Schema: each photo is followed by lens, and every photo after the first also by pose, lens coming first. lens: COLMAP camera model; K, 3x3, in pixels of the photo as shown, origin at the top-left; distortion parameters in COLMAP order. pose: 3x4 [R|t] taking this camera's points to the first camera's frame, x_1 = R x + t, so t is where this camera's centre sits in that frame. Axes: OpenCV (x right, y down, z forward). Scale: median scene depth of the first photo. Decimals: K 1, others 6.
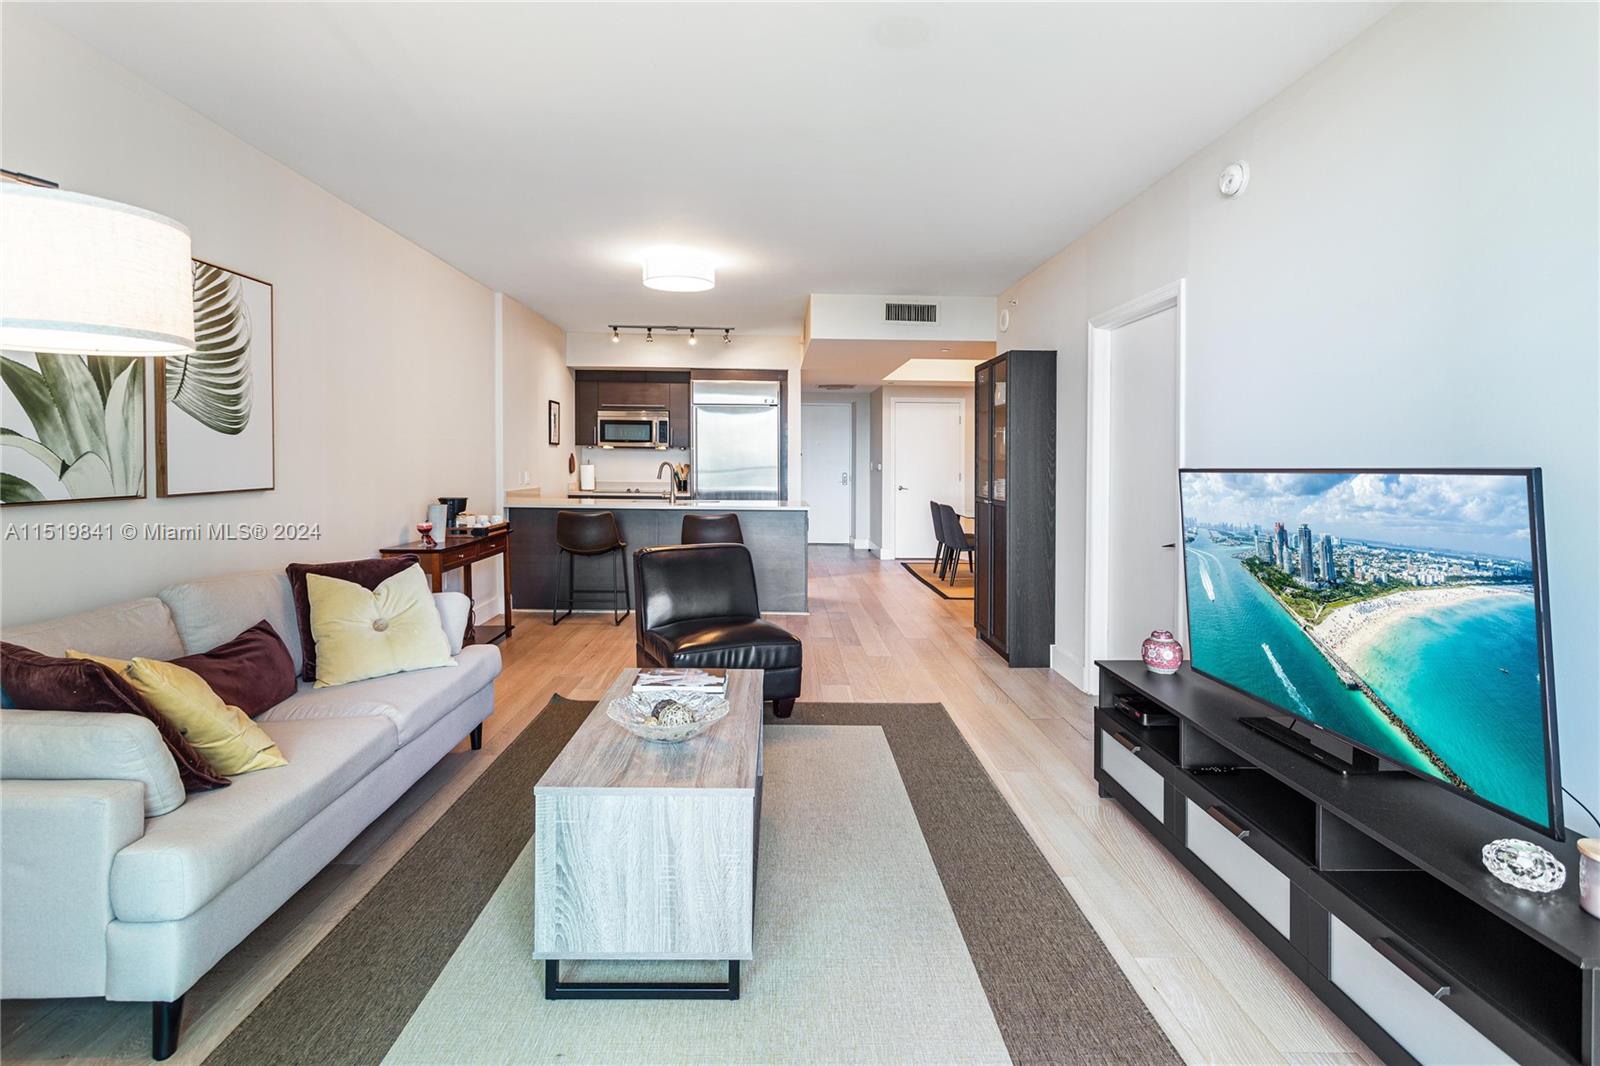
lens RADIAL K [[762.4, 0, 852.1], [0, 762.4, 475.9], [0, 0, 1]] dist [0.016493, 0.000184]
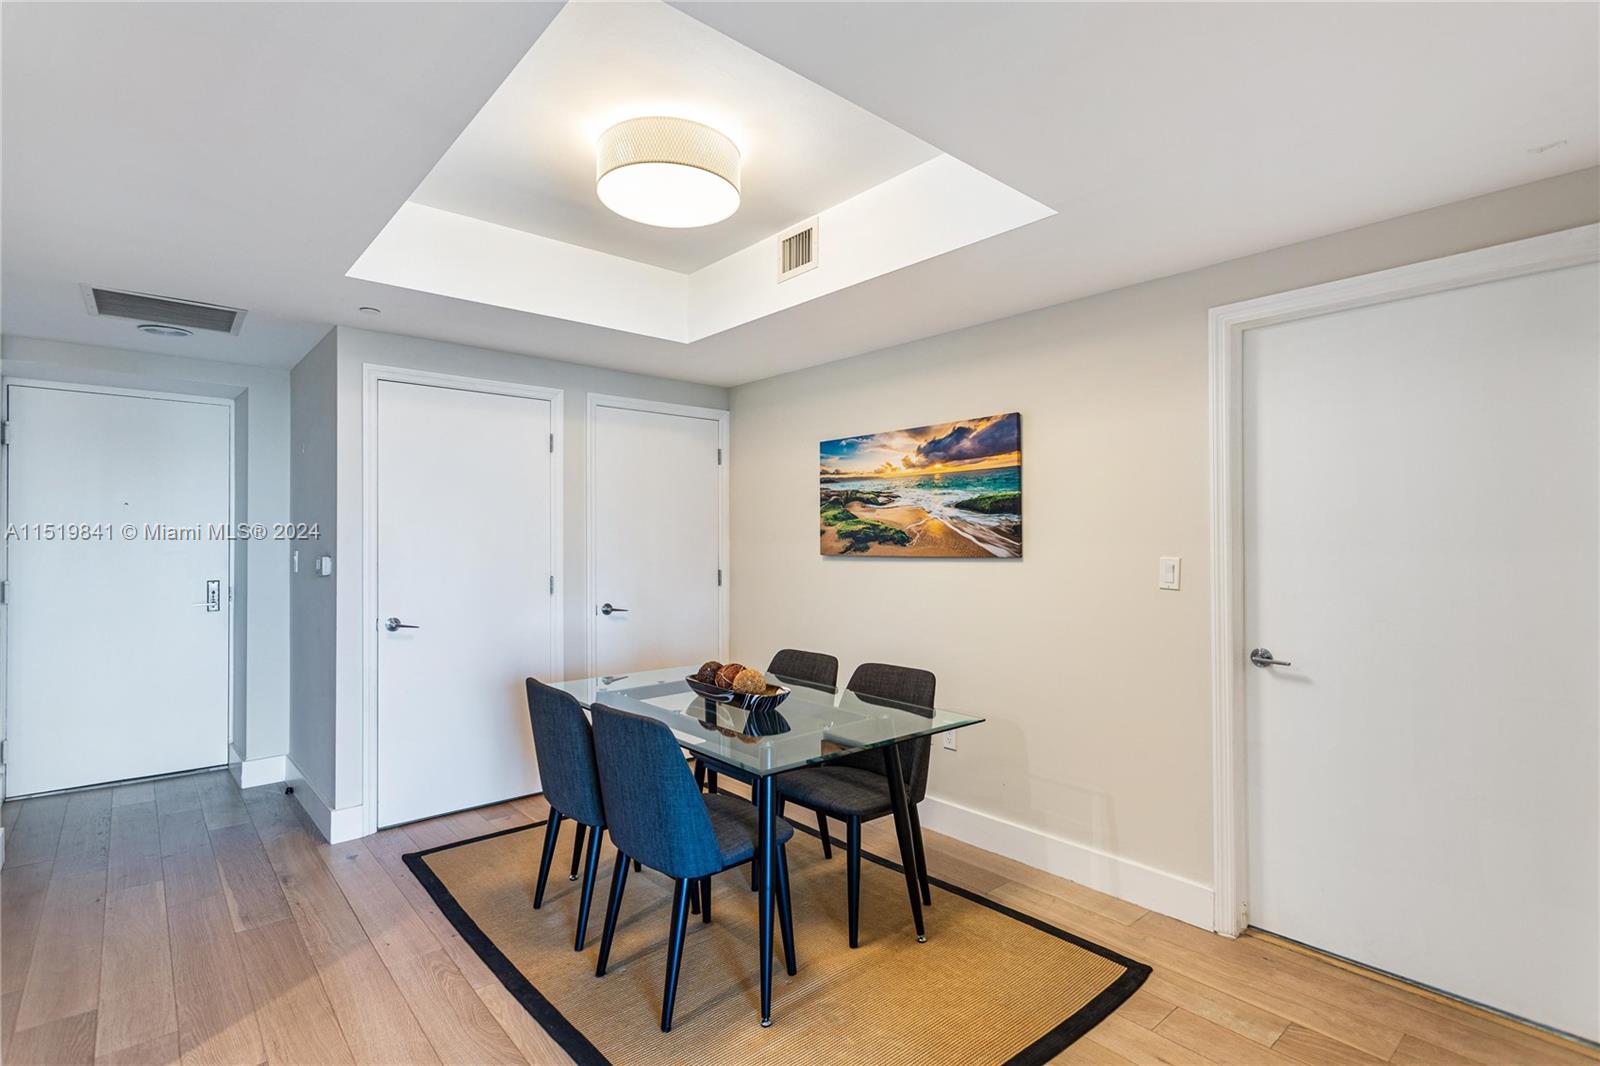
lens RADIAL K [[776.1, 0, 791.1], [0, 776.1, 520.1], [0, 0, 1]] dist [0.014173, 0.000214]
pose [[0.830325, 0.004086, 0.557264, 0.018271], [0.021317, 0.999008, -0.039088, -0.017715], [-0.556872, 0.044335, 0.829415, 0.761238]]
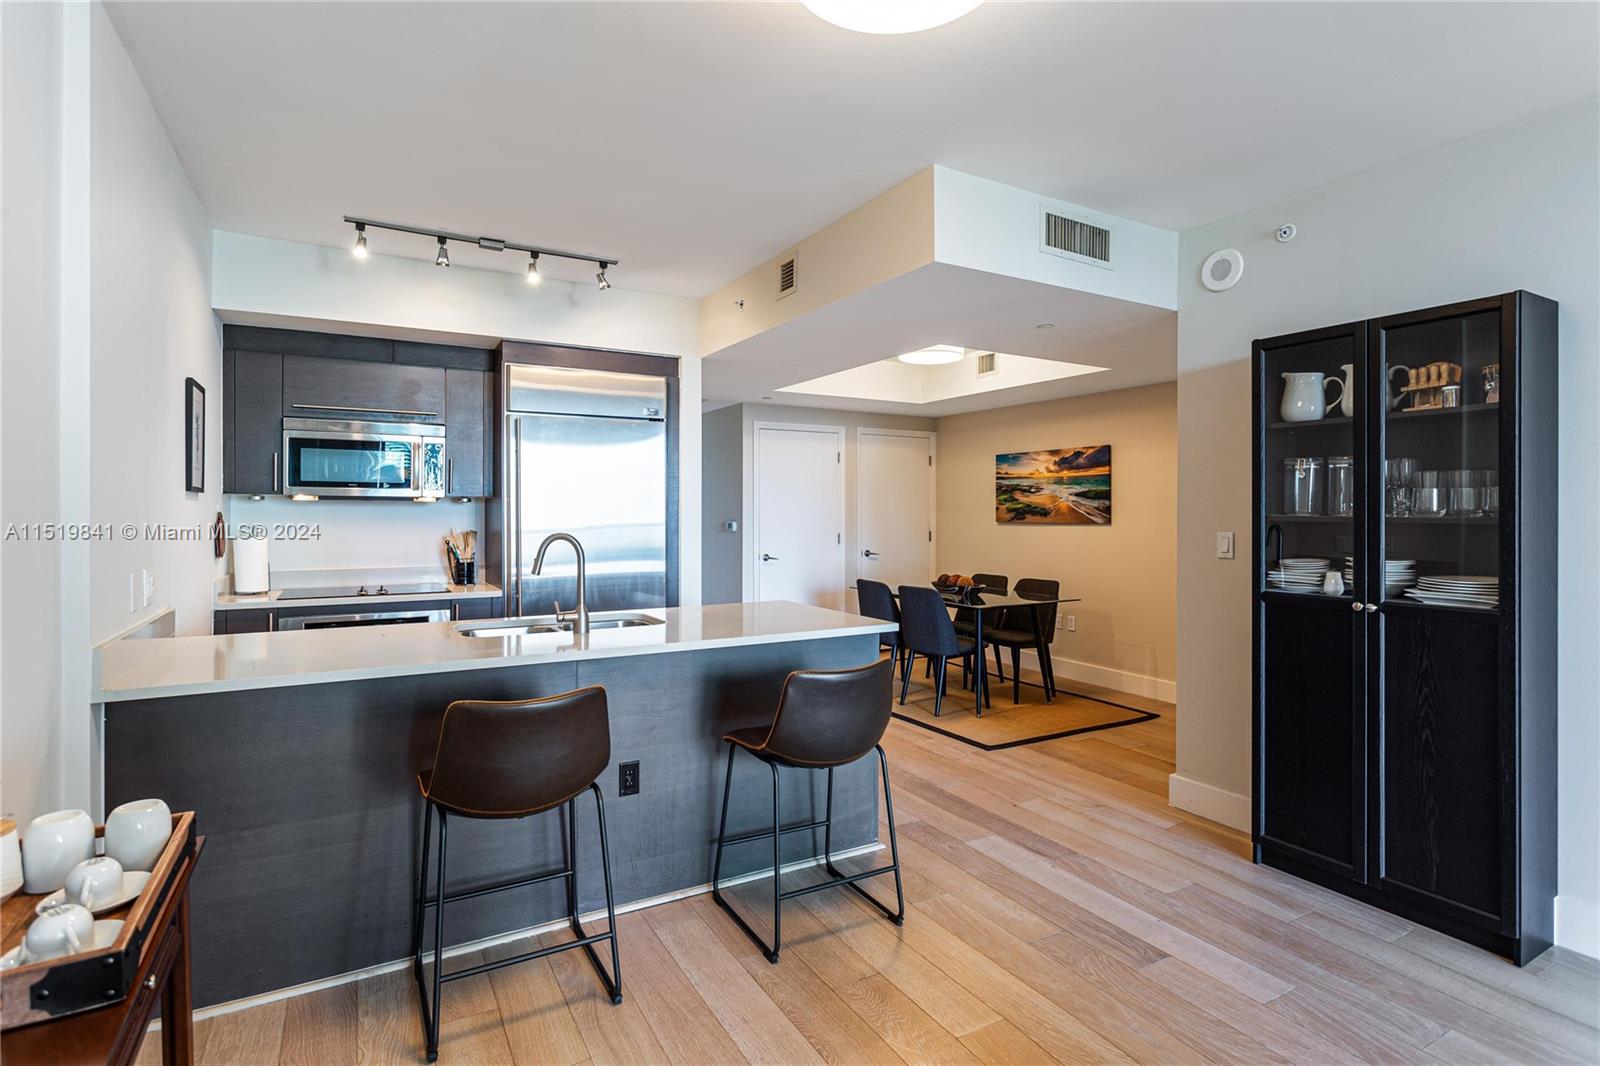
lens RADIAL K [[794.2, 0, 804.7], [0, 794.2, 504.8], [0, 0, 1]] dist [-0.001701, -0.000272]
pose [[0.915690, -0.006674, 0.401830, -0.237233], [0.016809, 0.999623, -0.021702, -0.017965], [-0.401534, 0.026627, 0.915457, 0.443375]]
